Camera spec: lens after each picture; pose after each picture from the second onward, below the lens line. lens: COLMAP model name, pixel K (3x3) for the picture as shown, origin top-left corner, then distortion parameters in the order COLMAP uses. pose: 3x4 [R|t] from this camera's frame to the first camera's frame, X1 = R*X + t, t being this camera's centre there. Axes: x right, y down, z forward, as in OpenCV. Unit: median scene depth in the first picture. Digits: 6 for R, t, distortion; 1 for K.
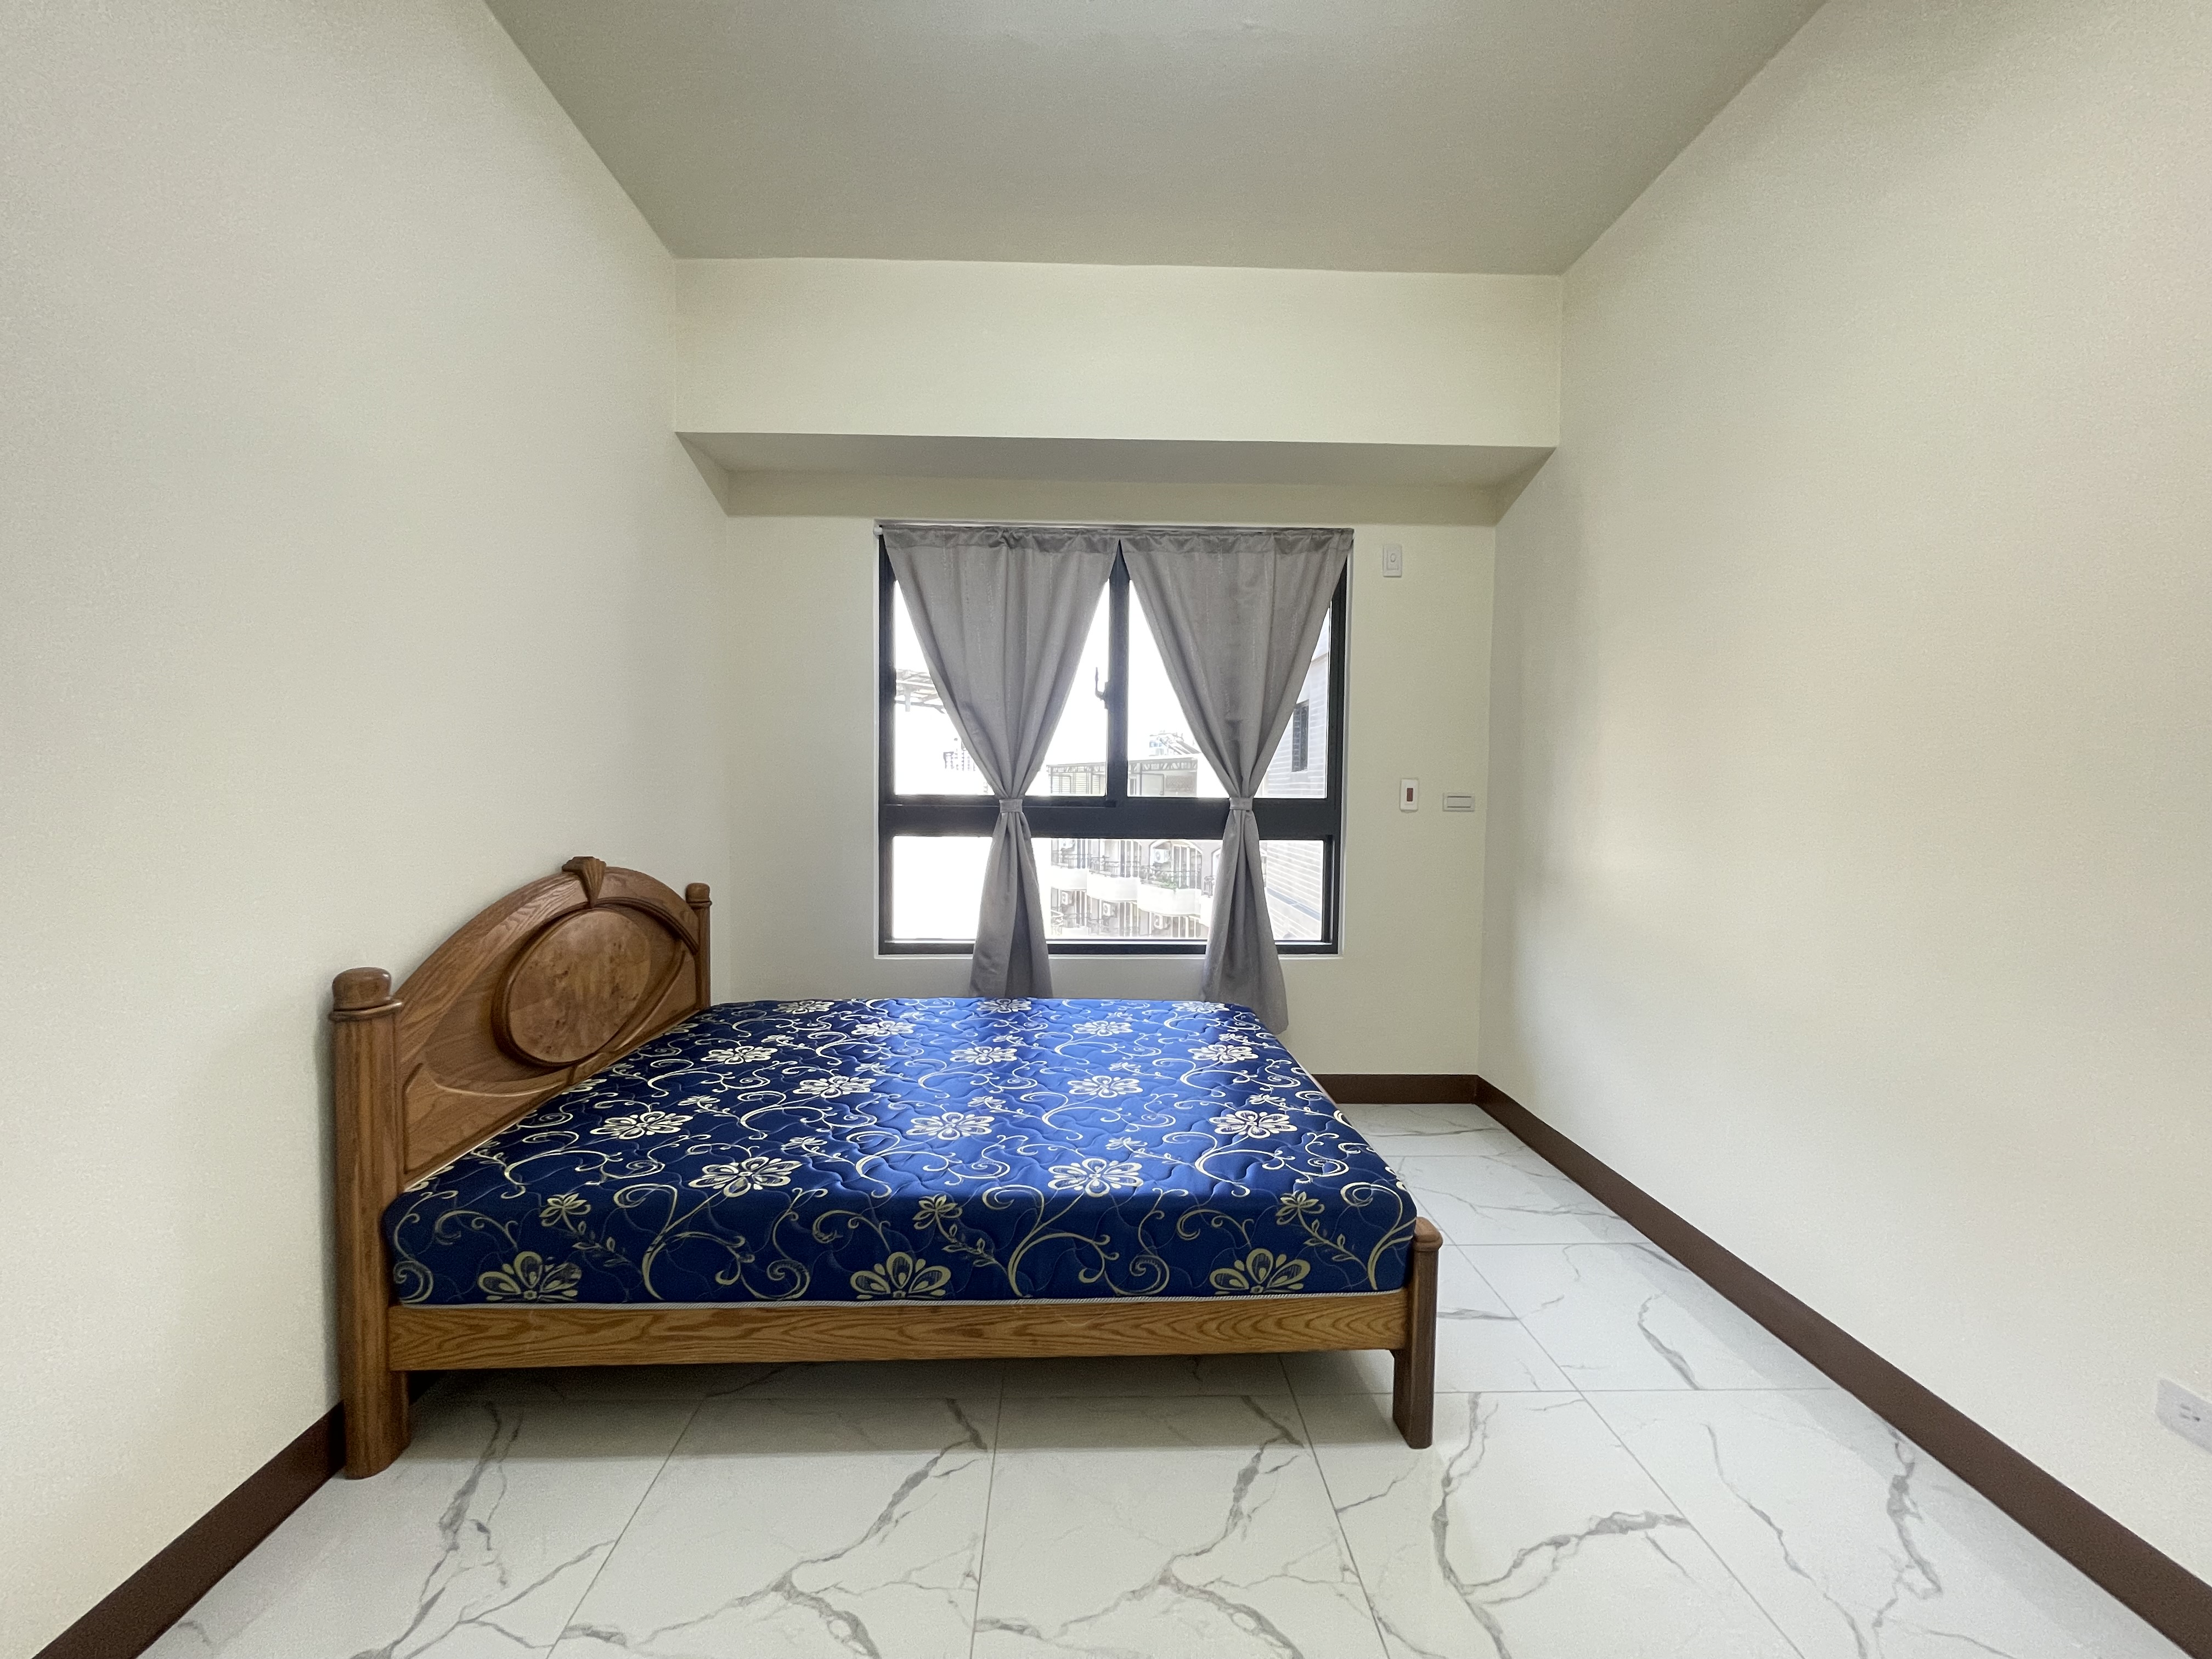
lens RADIAL K [[892.3, 0, 1098.3], [0, 892.3, 841.4], [0, 0, 1]] dist [0.001990, -0.001951]
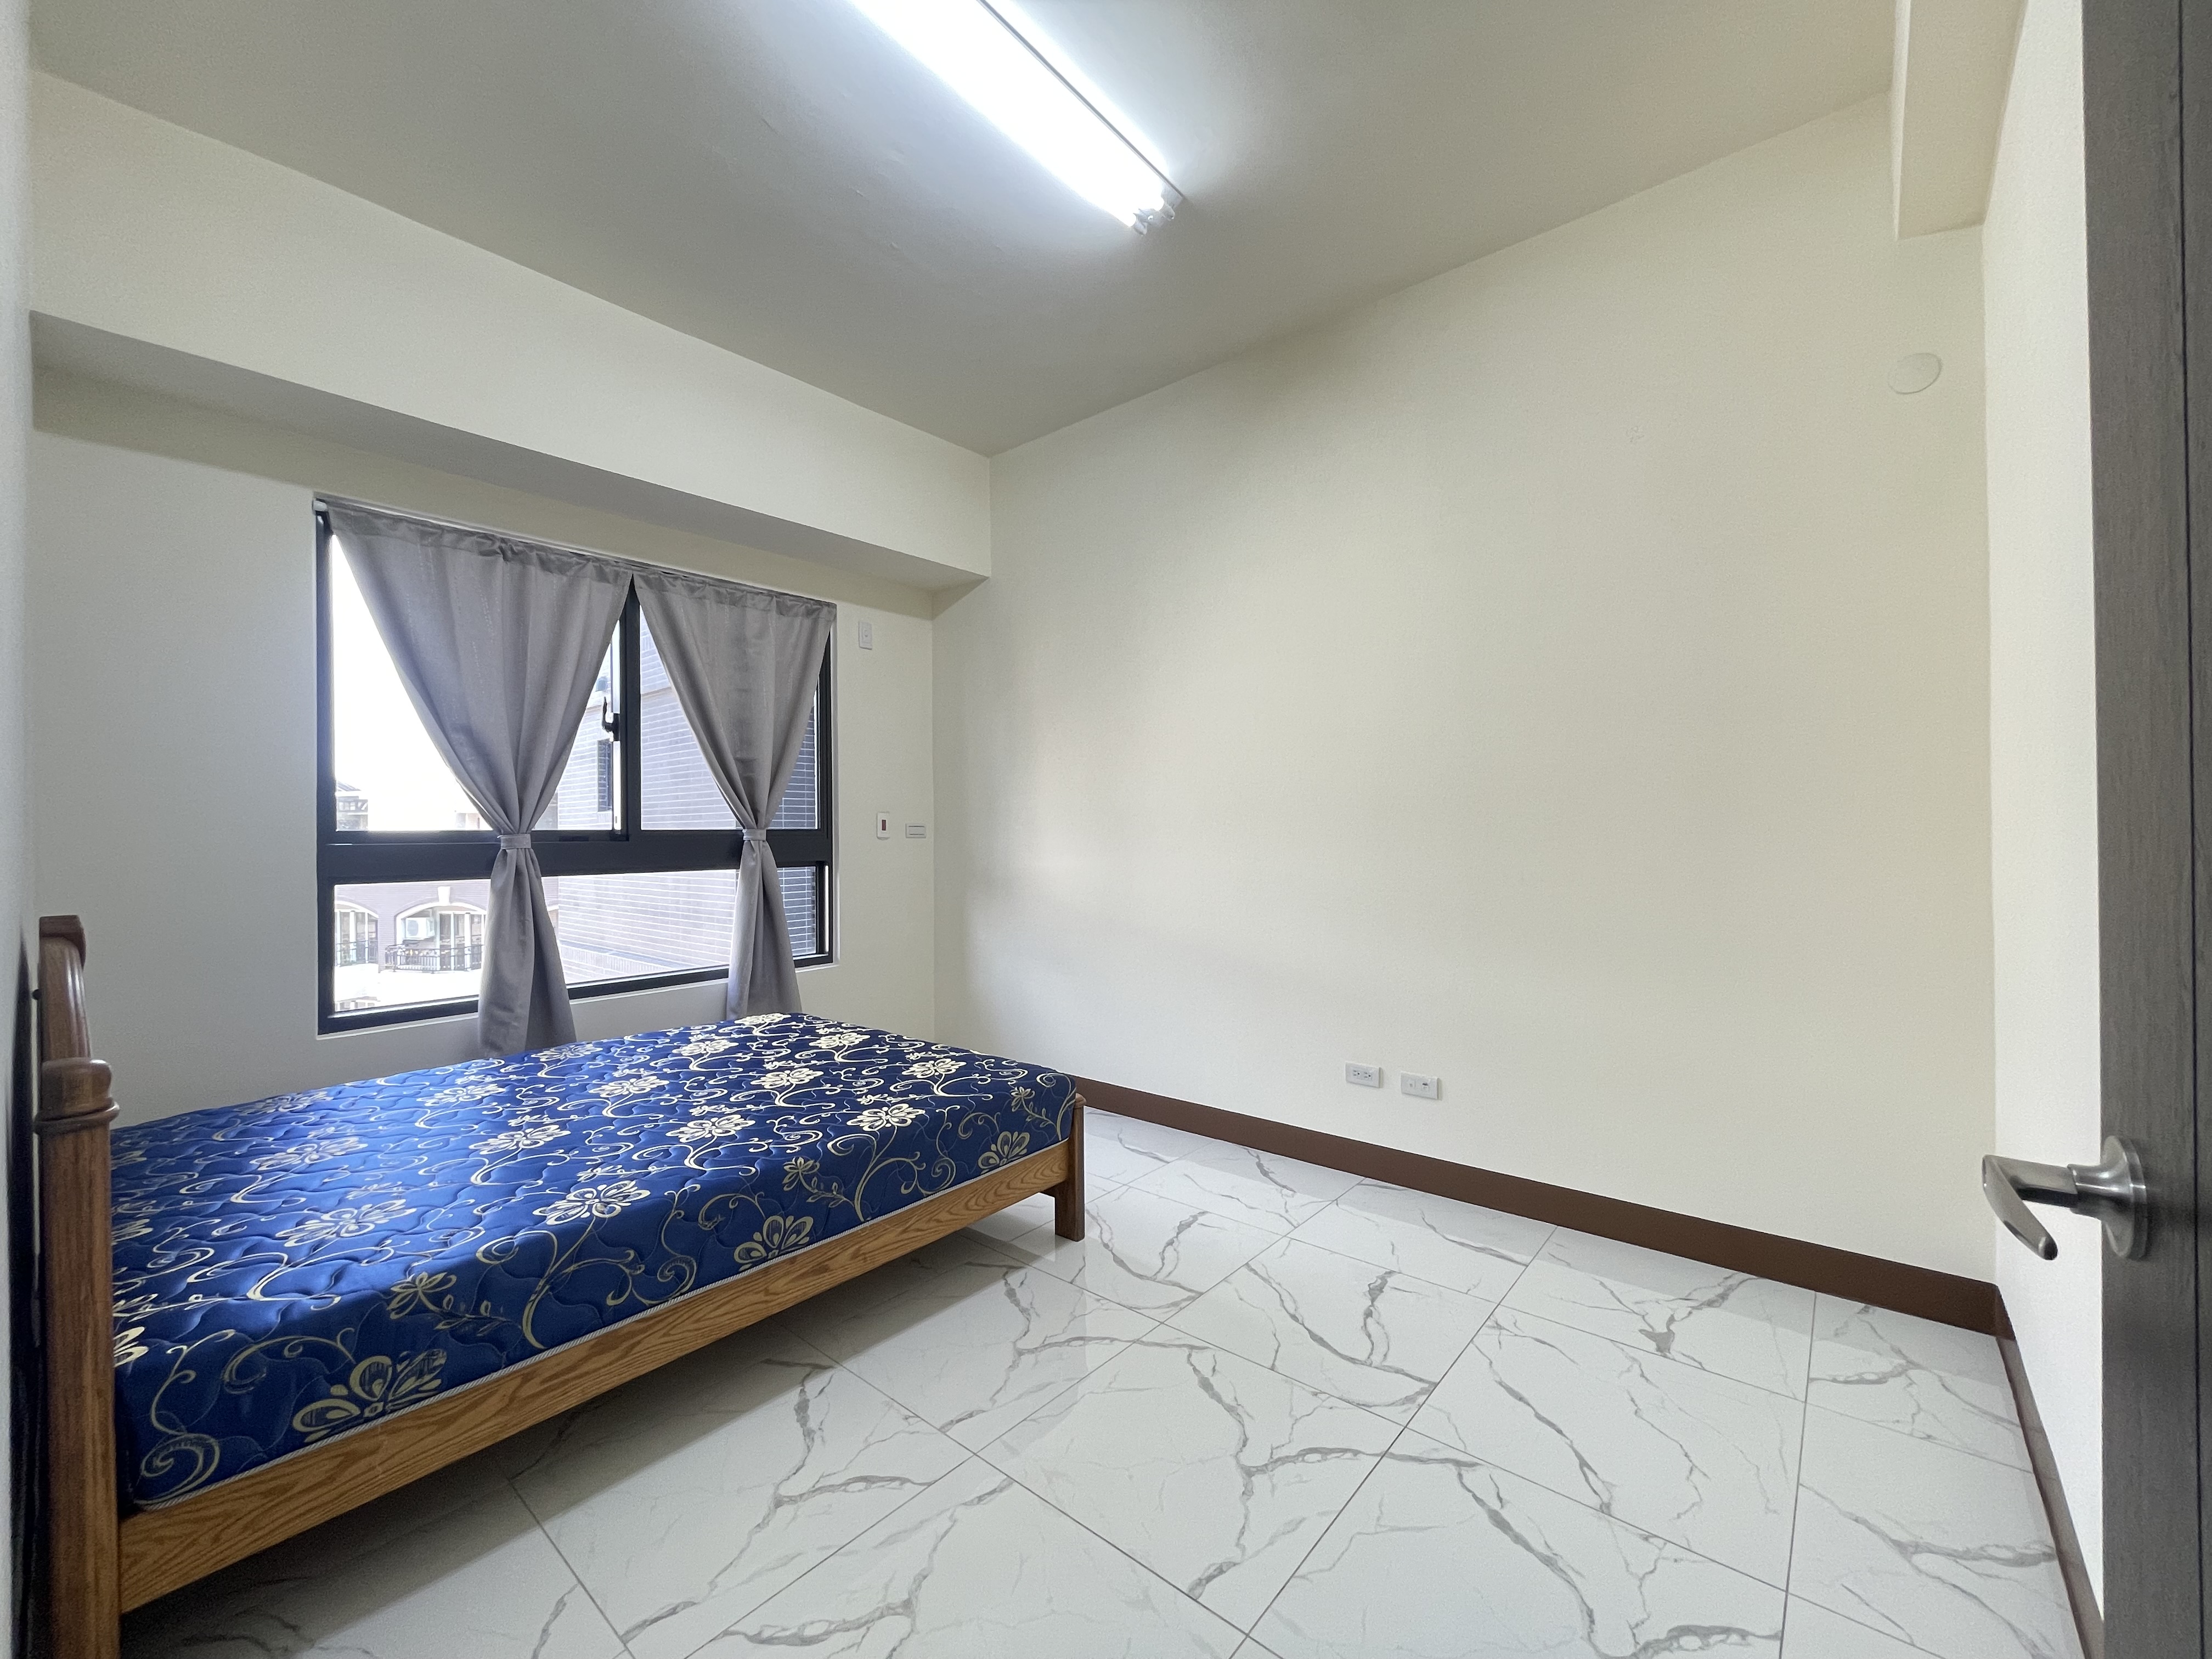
lens RADIAL K [[892.3, 0, 1121.1], [0, 892.3, 827.2], [0, 0, 1]] dist [0.001990, -0.001951]
pose [[0.661011, -0.012467, 0.750272, -0.369167], [0.060941, 0.997451, -0.037117, 0.016627], [-0.747897, 0.070257, 0.660086, -0.056923]]
